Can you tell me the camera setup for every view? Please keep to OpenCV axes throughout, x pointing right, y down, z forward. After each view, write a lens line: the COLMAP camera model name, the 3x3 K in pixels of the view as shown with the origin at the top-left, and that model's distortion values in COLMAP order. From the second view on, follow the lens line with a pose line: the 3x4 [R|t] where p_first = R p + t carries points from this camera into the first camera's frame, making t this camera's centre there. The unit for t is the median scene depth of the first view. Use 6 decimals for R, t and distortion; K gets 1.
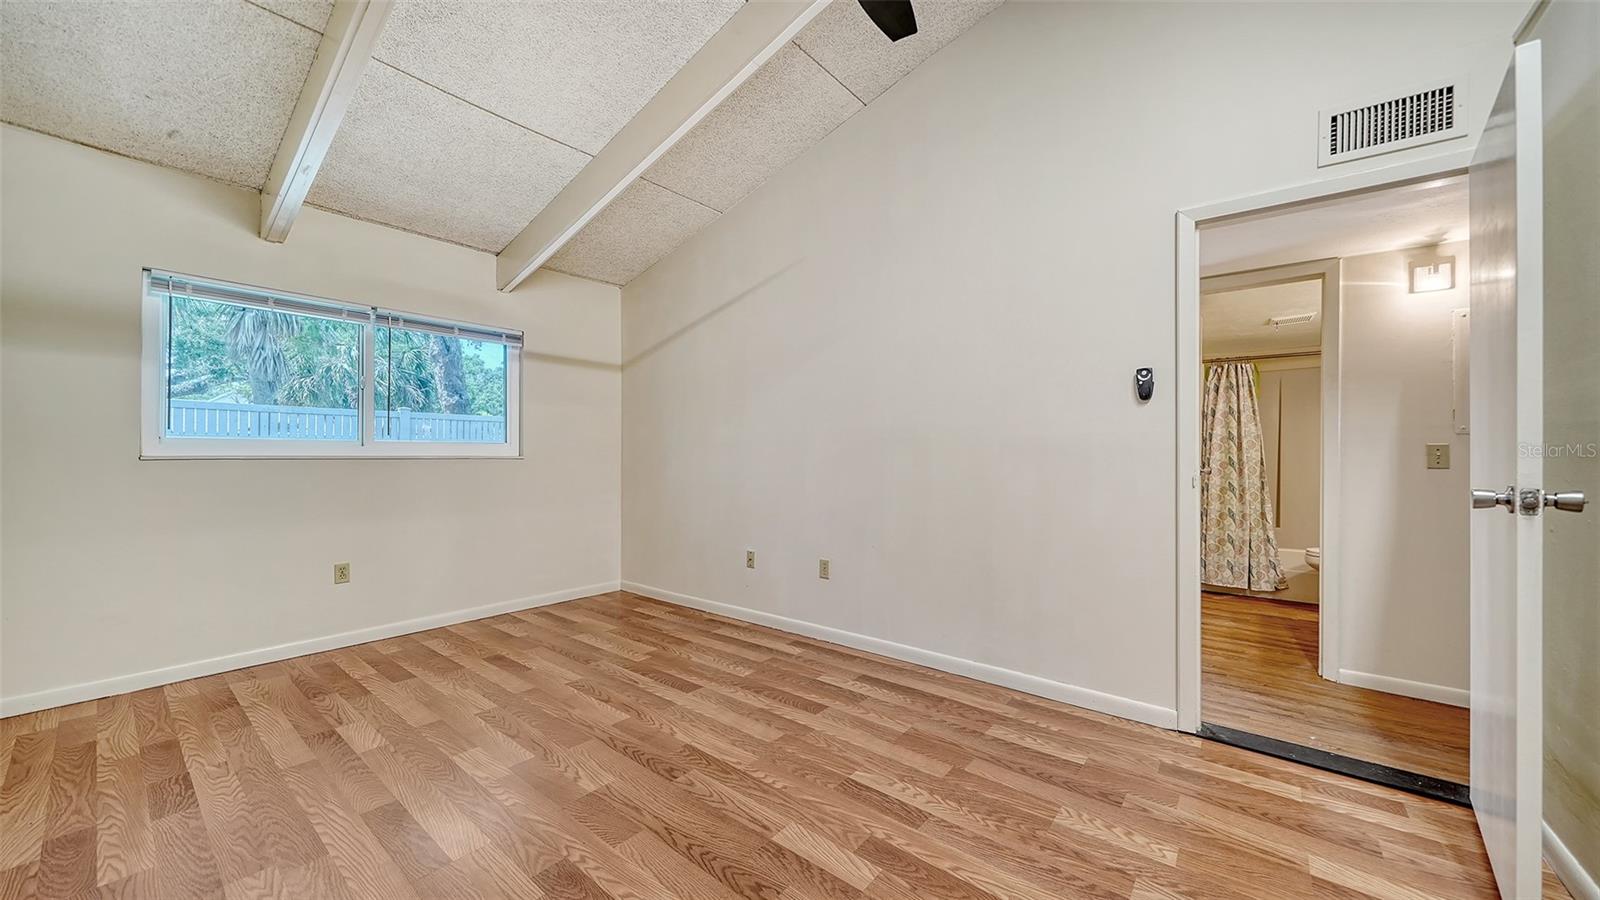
lens RADIAL K [[567.9, 0, 796.1], [0, 567.9, 450.5], [0, 0, 1]] dist [0.001459, 0.000125]
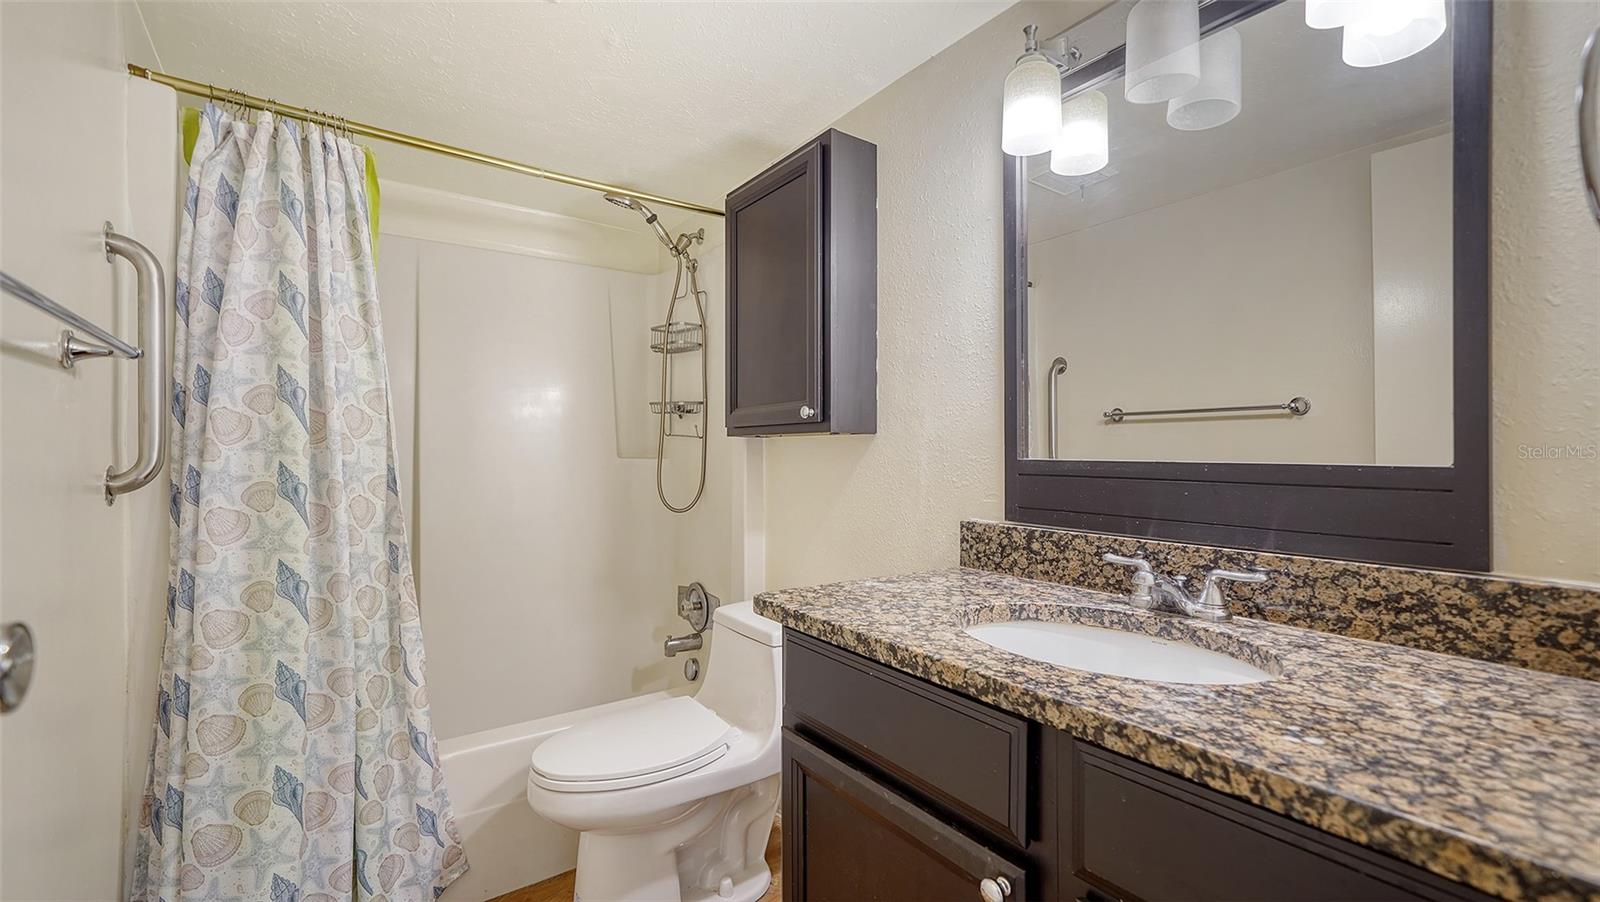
lens RADIAL K [[657.1, 0, 804.2], [0, 657.1, 458.7], [0, 0, 1]] dist [-0.000416, -0.000115]
pose [[0.244039, -0.010335, 0.969710, 0.530031], [-0.005583, 0.999912, 0.012062, 0.003444], [-0.969749, -0.008358, 0.243960, 0.695495]]
